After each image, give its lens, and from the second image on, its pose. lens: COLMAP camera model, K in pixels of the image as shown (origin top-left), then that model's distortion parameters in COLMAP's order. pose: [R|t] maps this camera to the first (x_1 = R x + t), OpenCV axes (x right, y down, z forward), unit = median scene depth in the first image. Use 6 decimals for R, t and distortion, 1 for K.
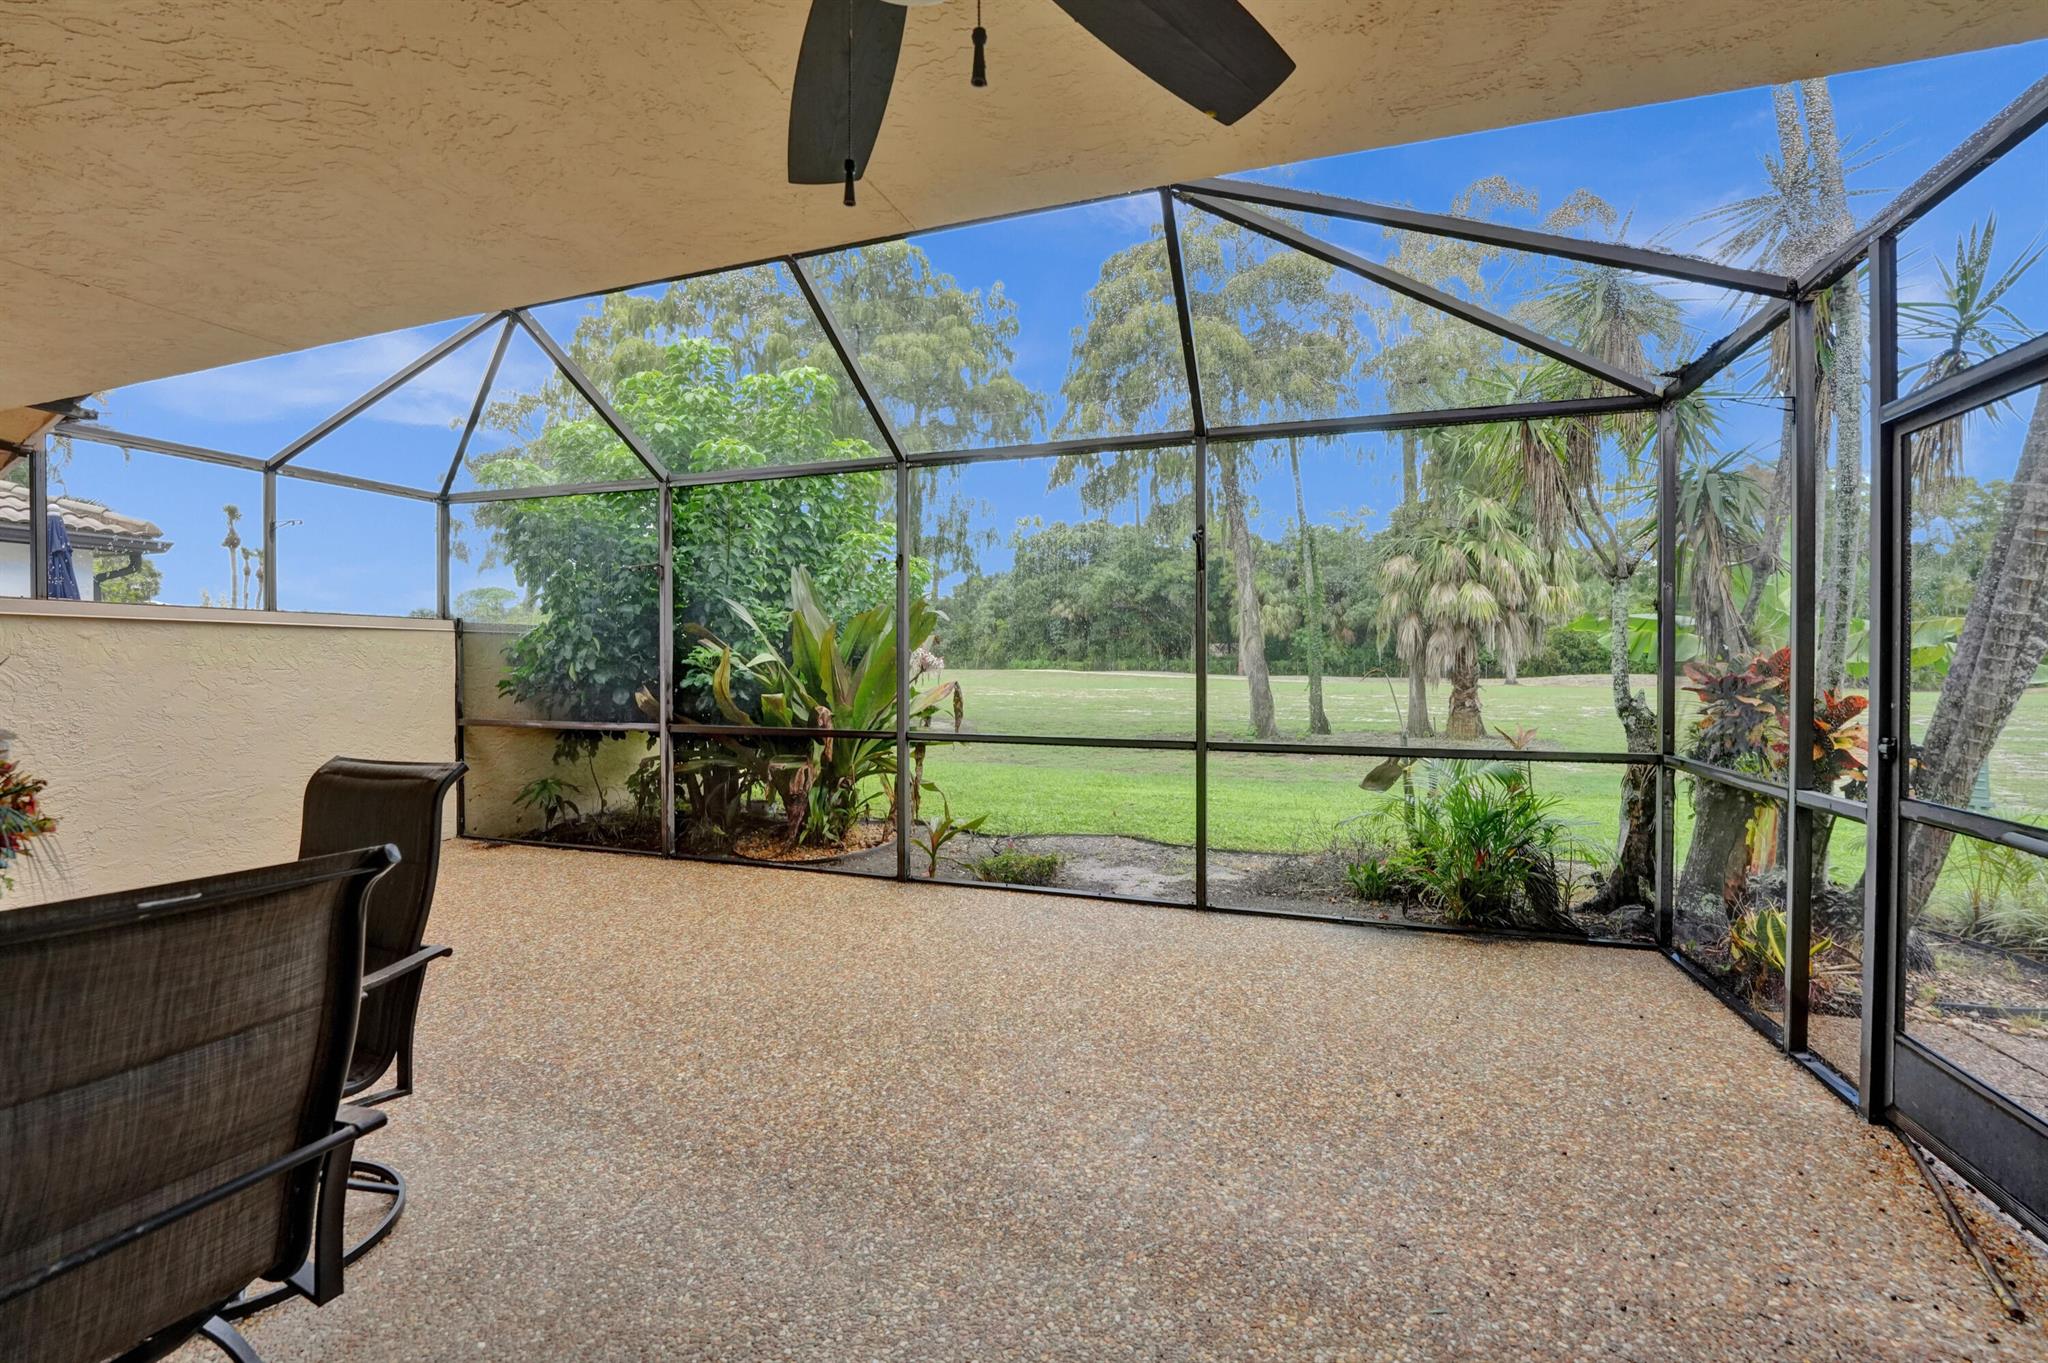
lens RADIAL K [[850.1, 0, 1027.1], [0, 850.1, 683.6], [0, 0, 1]] dist [-0.023503, 0.000791]
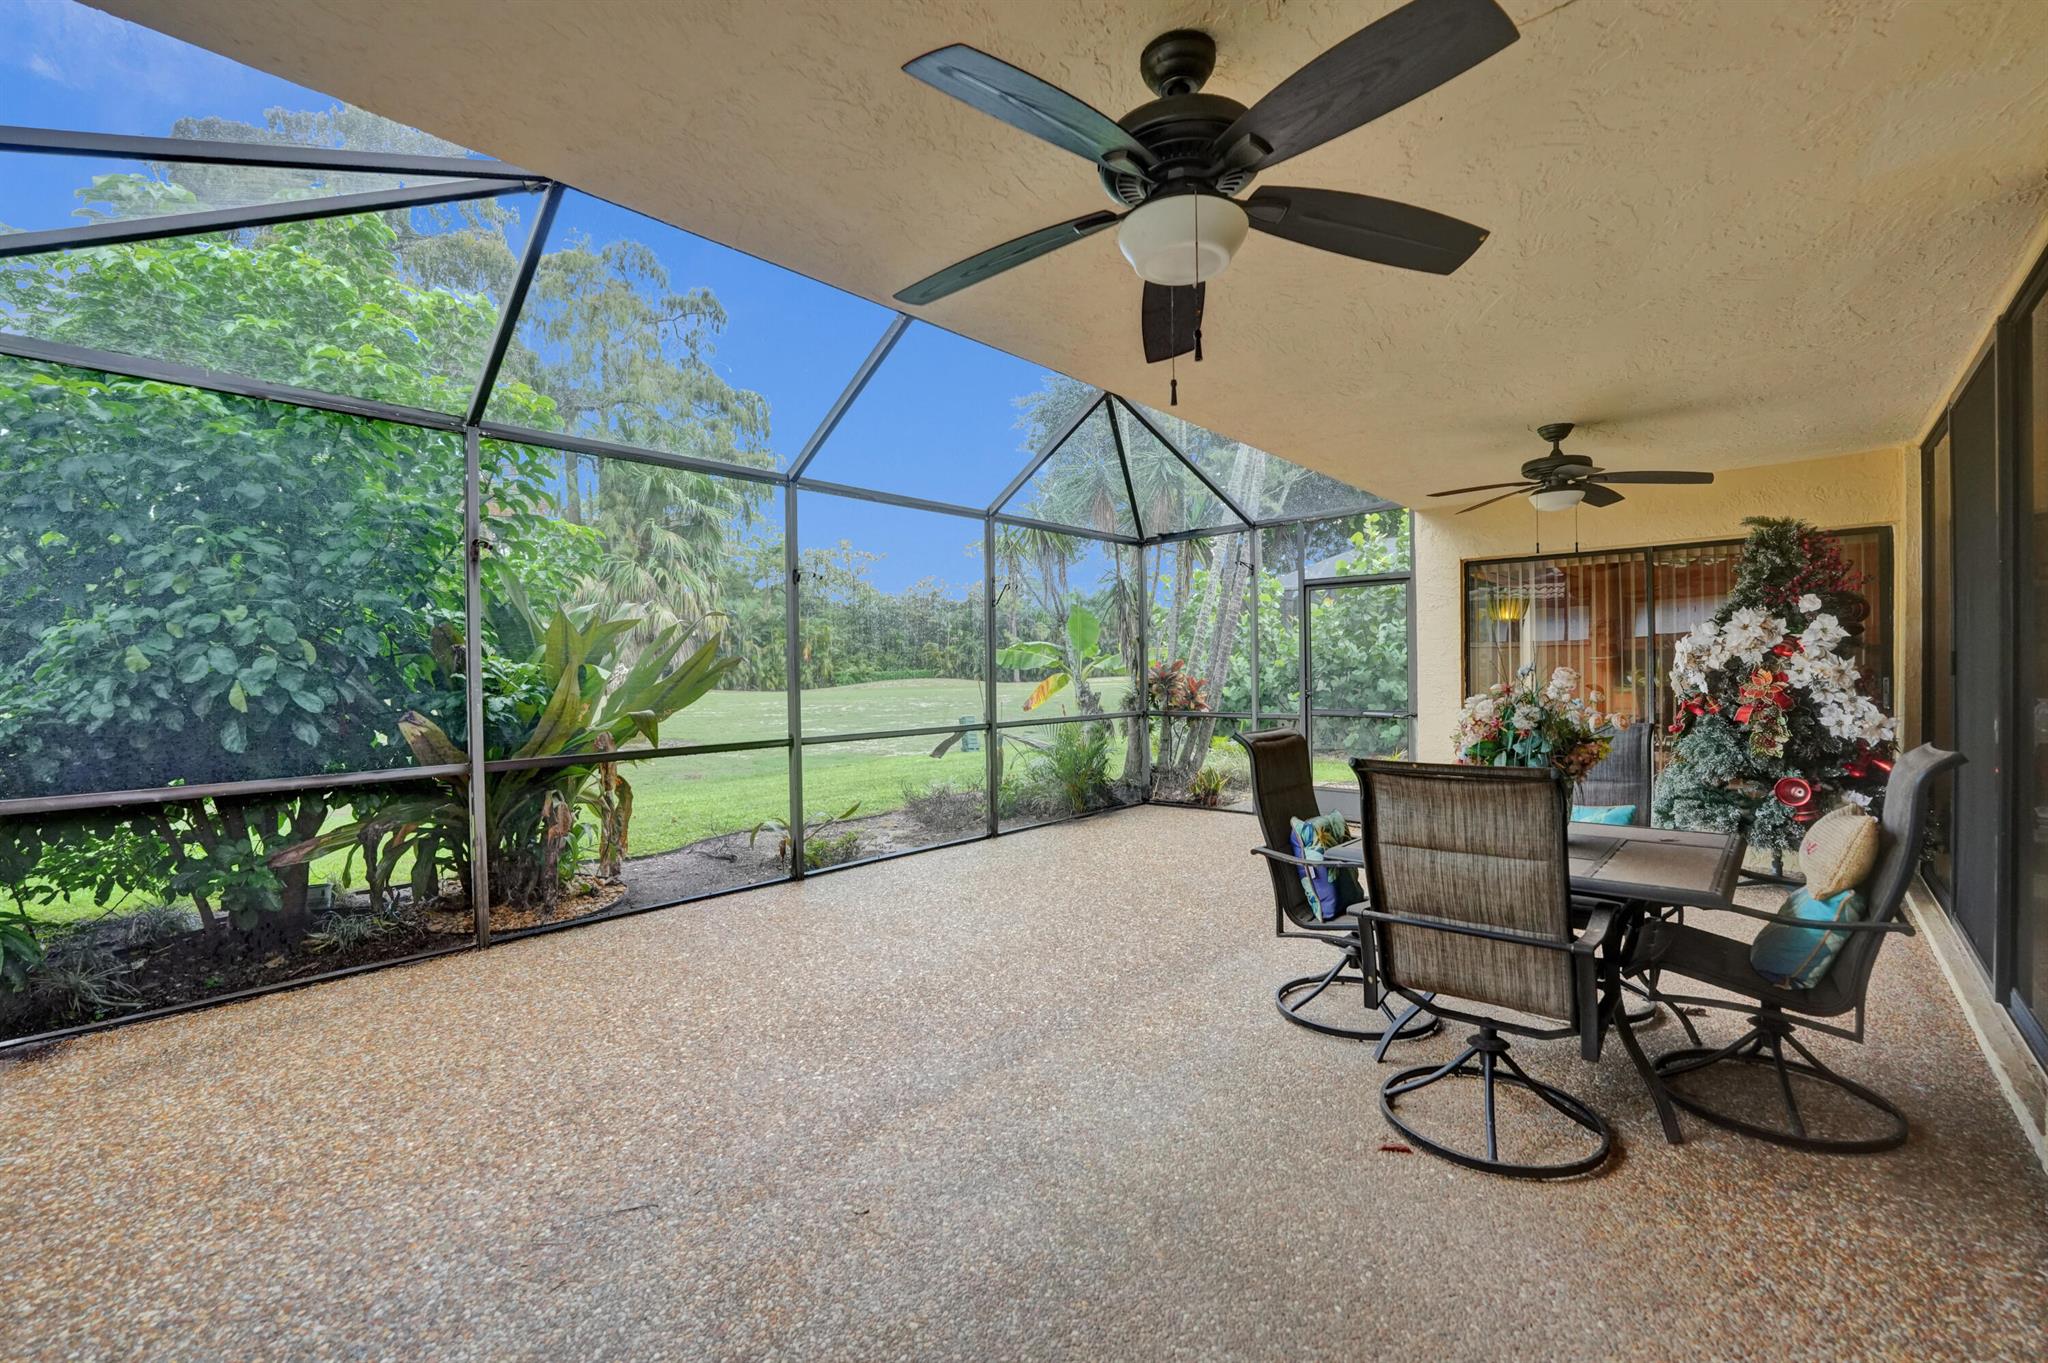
lens RADIAL K [[850.1, 0, 1027.1], [0, 850.1, 683.6], [0, 0, 1]] dist [-0.023503, 0.000791]
pose [[0.389242, -0.024480, 0.920810, -1.163132], [0.034742, 0.999326, 0.011881, -0.015473], [-0.920480, 0.027366, 0.389830, 0.382767]]
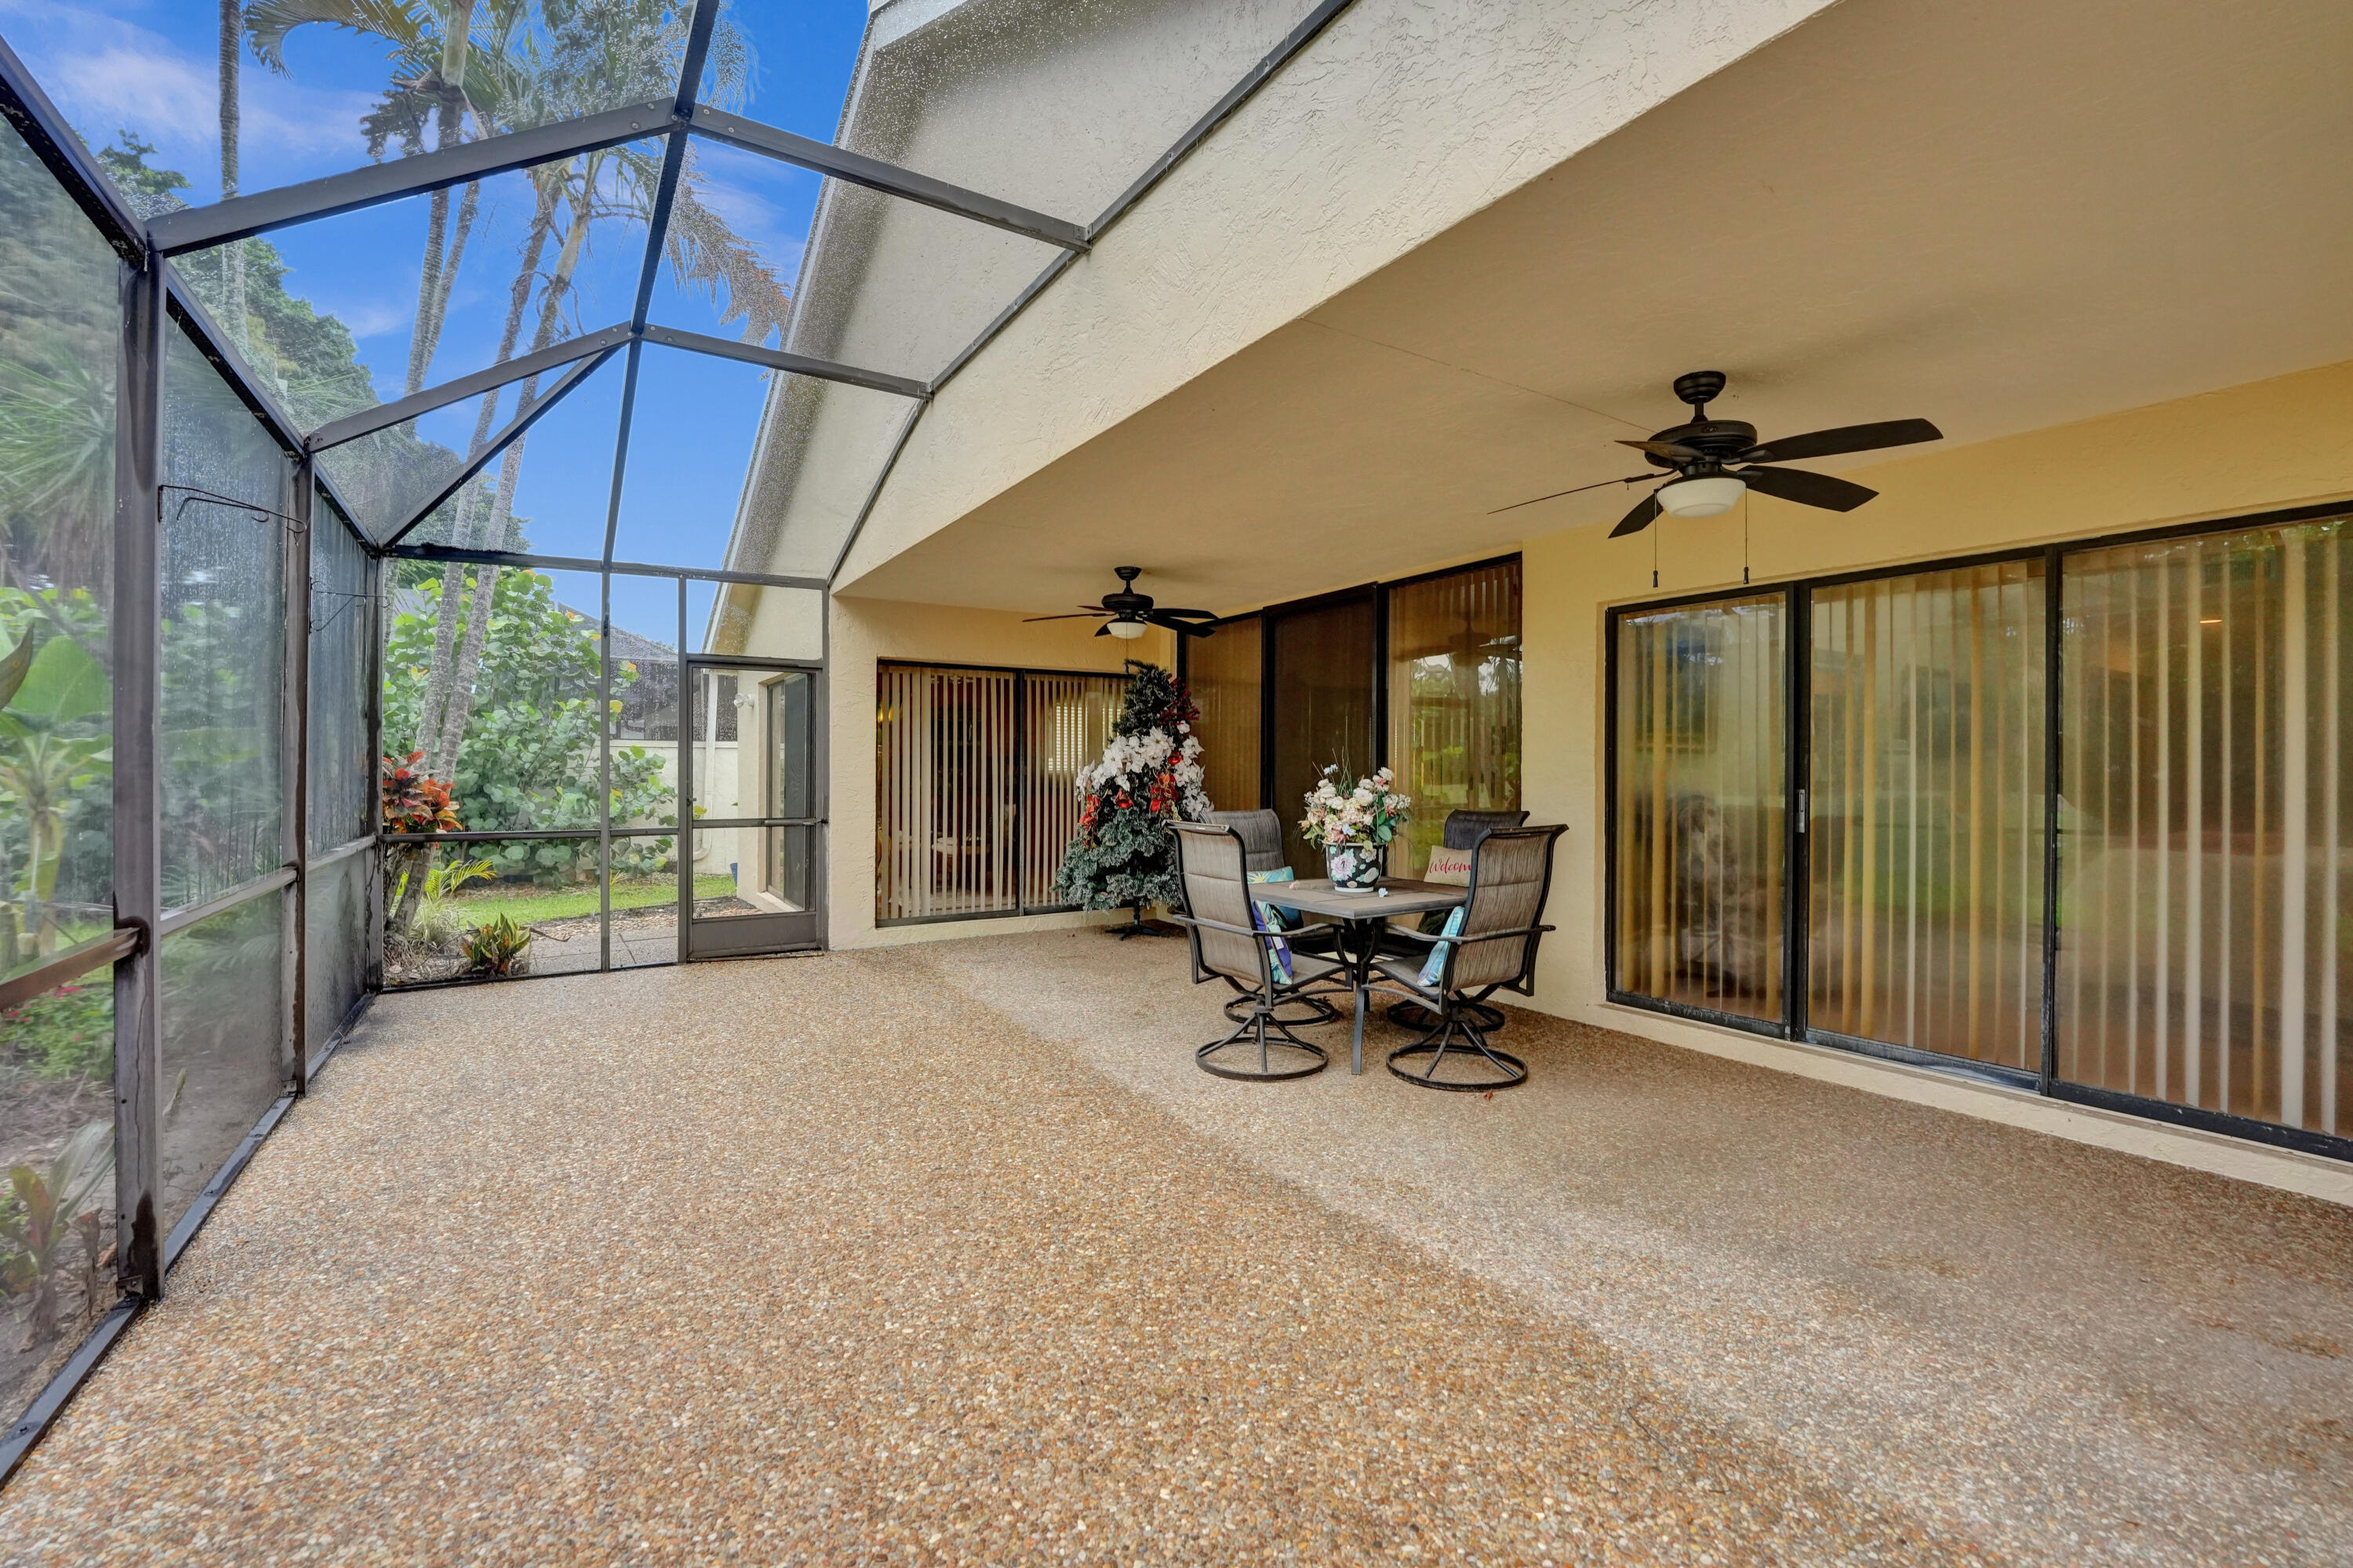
lens RADIAL K [[985.9, 0, 1196.6], [0, 985.9, 764.6], [0, 0, 1]] dist [-0.025987, 0.000009]
pose [[-0.790484, -0.003741, 0.612471, -0.938416], [0.004509, 0.999919, 0.011927, -0.023074], [-0.612466, 0.012189, -0.790403, 1.220914]]
